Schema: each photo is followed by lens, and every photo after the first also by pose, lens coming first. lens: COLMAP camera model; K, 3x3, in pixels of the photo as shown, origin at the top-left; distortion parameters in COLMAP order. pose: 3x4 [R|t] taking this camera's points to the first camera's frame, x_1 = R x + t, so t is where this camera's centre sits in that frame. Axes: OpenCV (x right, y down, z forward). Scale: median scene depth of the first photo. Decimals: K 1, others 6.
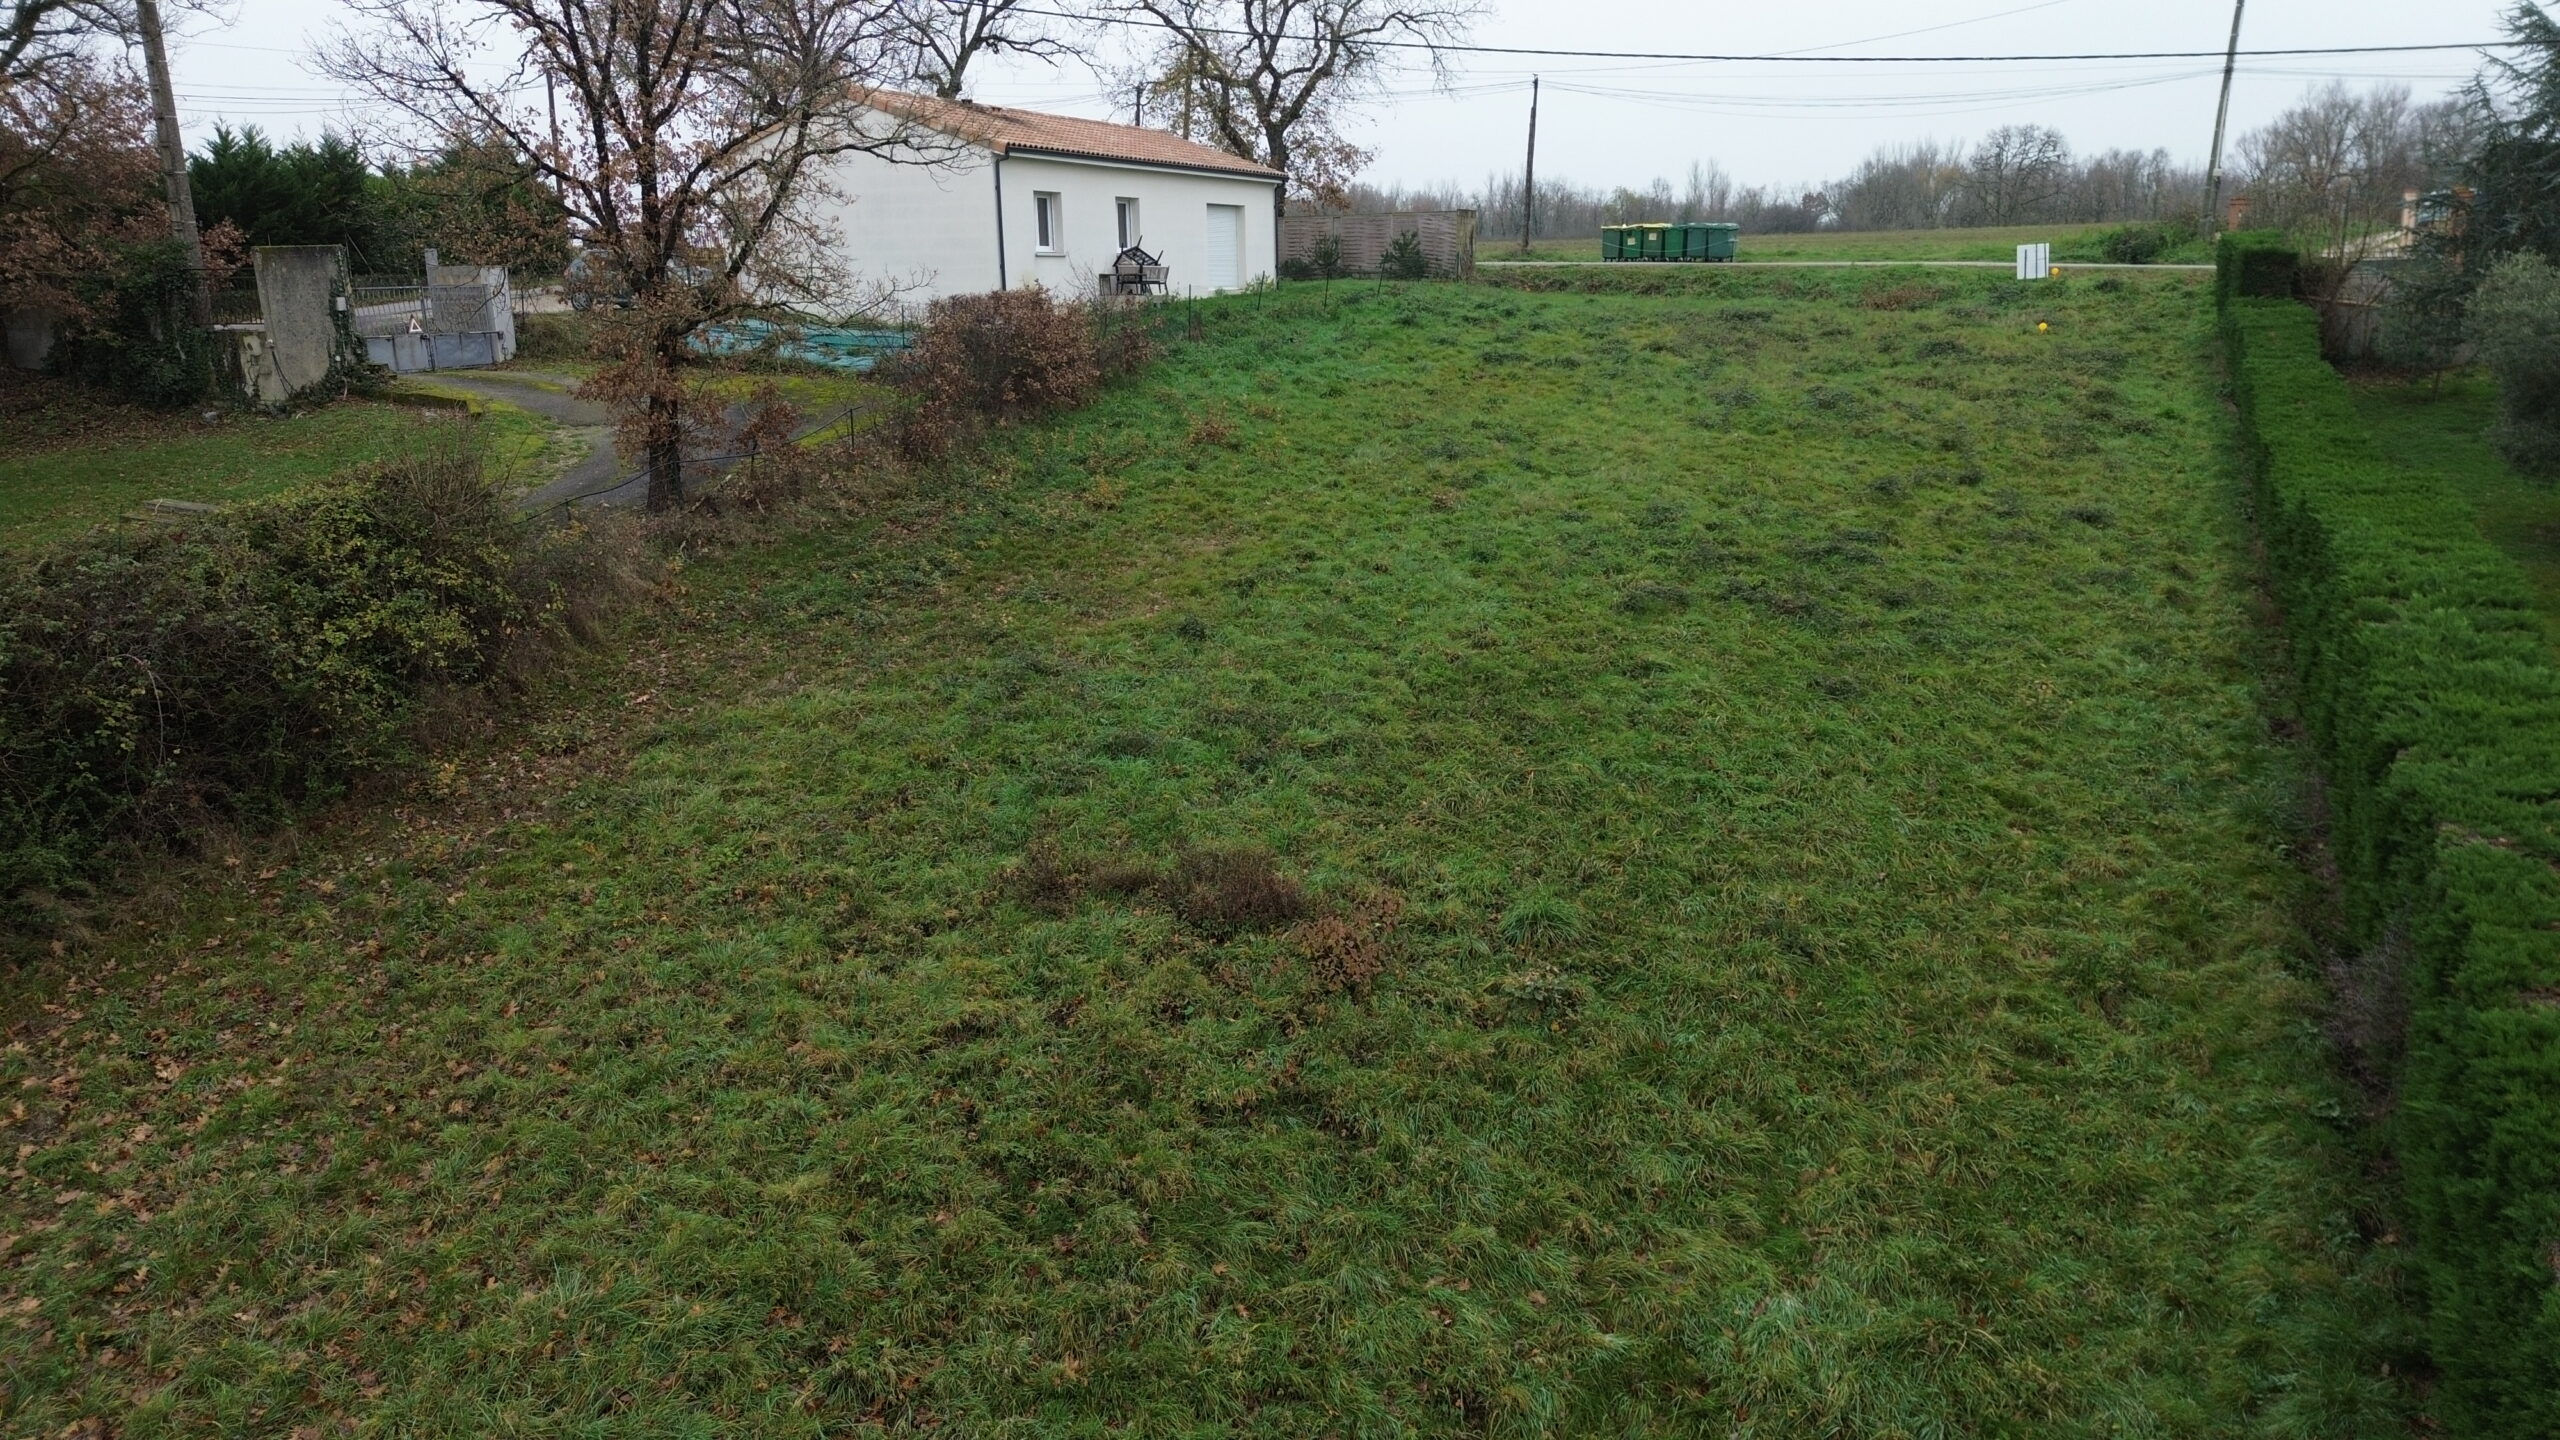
lens RADIAL K [[1801.3, 0, 1293.0], [0, 1801.3, 725.7], [0, 0, 1]] dist [0.076657, -0.070237]
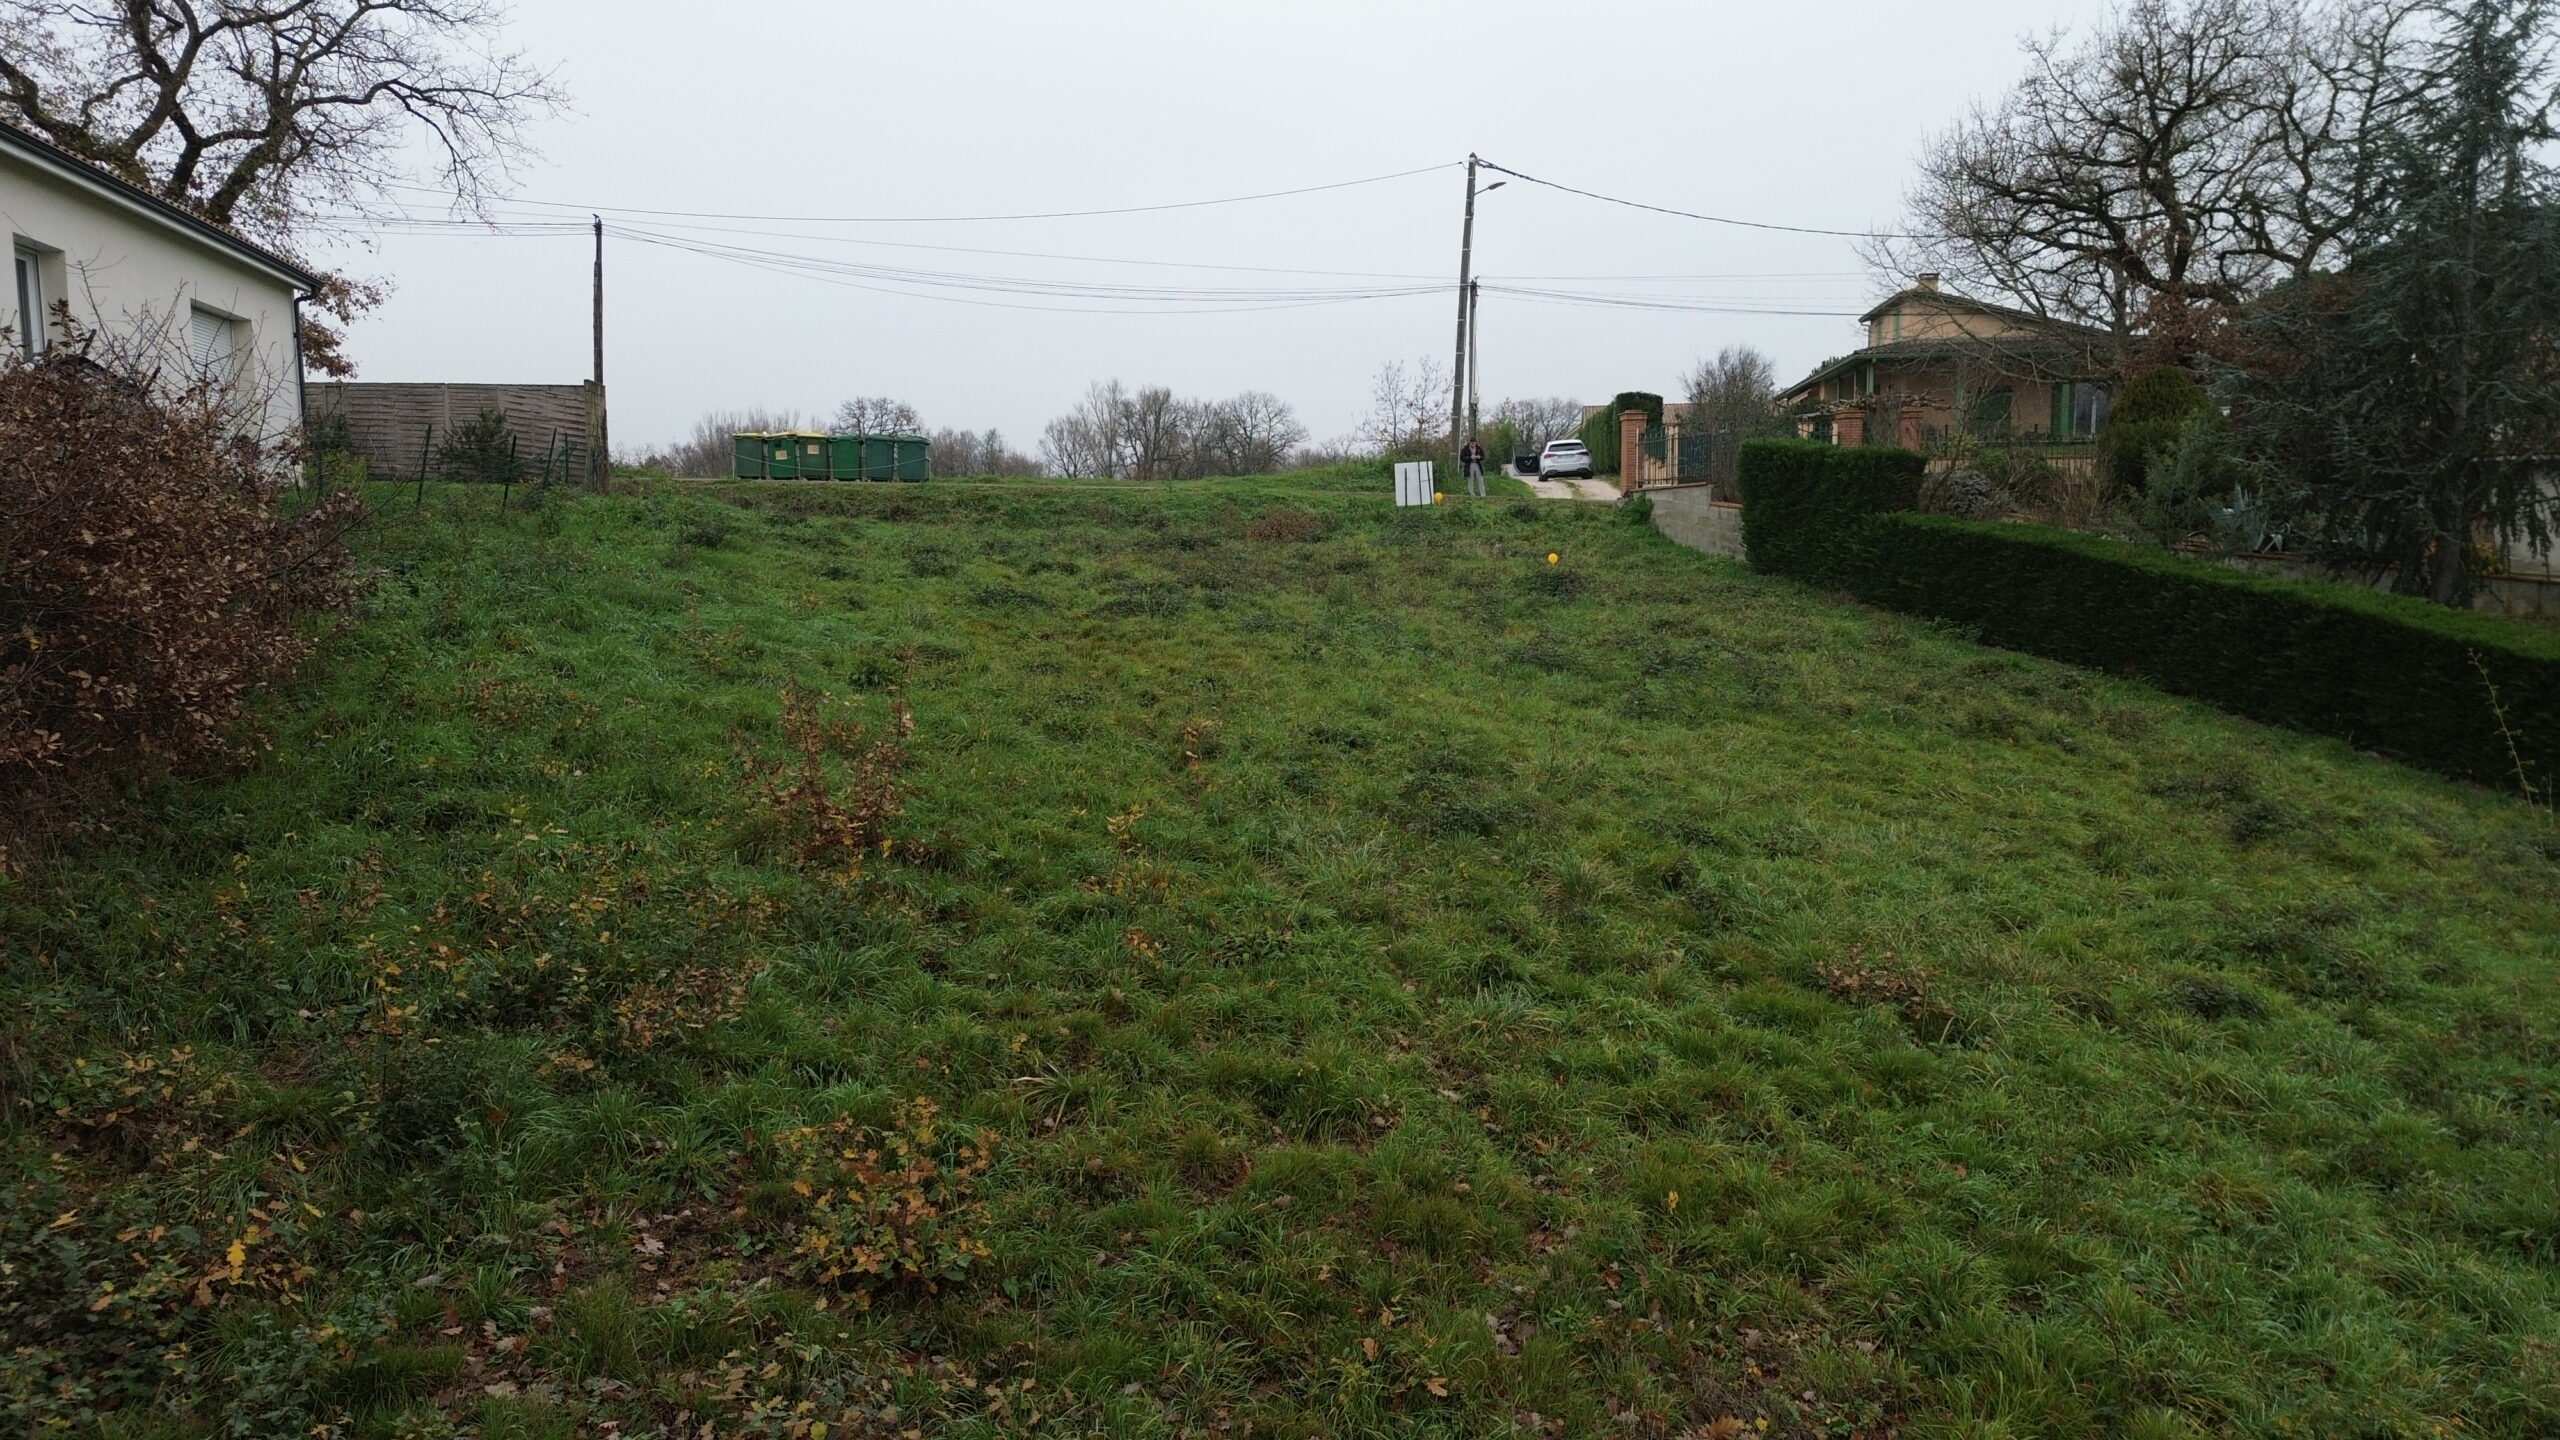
lens RADIAL K [[1801.3, 0, 1285.8], [0, 1801.3, 726.1], [0, 0, 1]] dist [0.076657, -0.070237]
pose [[0.801204, -0.055339, 0.595827, -0.218477], [0.141662, 0.984951, -0.099011, -0.181422], [-0.581381, 0.163734, 0.796987, 0.937409]]
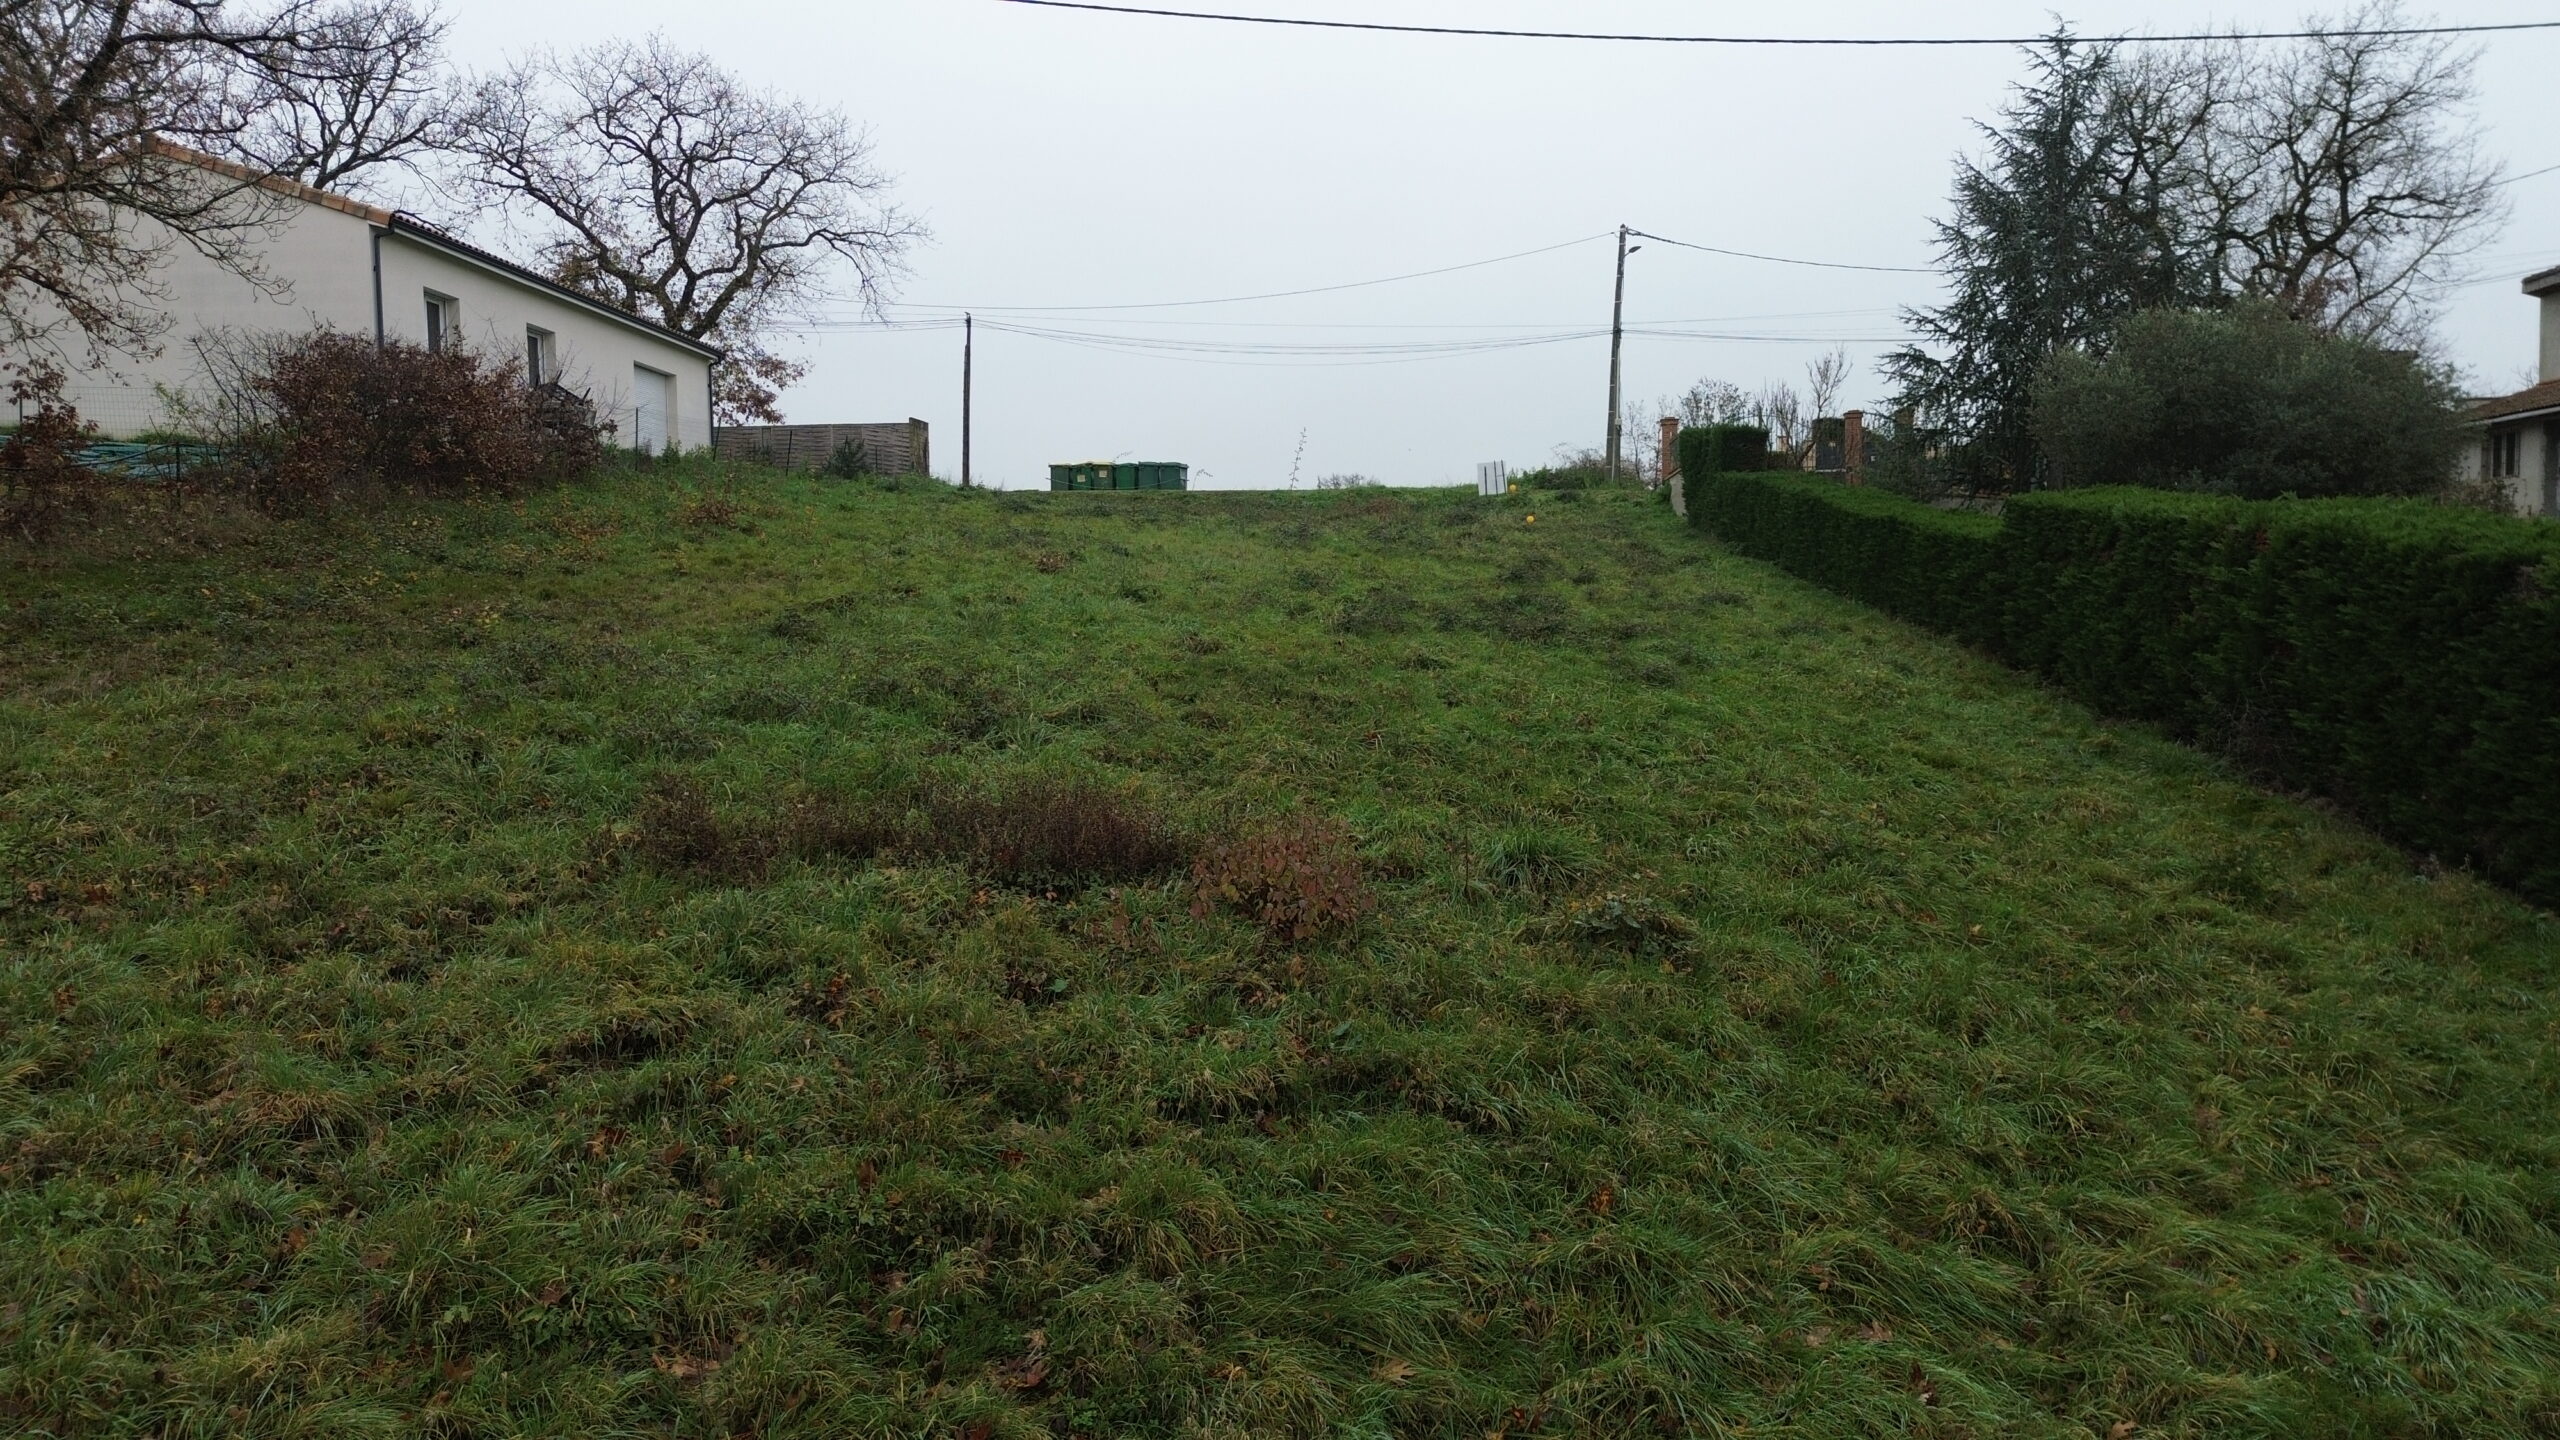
lens RADIAL K [[1801.3, 0, 1292.2], [0, 1801.3, 719.1], [0, 0, 1]] dist [0.076657, -0.070237]
pose [[0.939153, -0.015383, 0.343155, -0.105381], [0.081972, 0.980171, -0.180402, 0.110309], [-0.333576, 0.197554, 0.921792, 0.284600]]
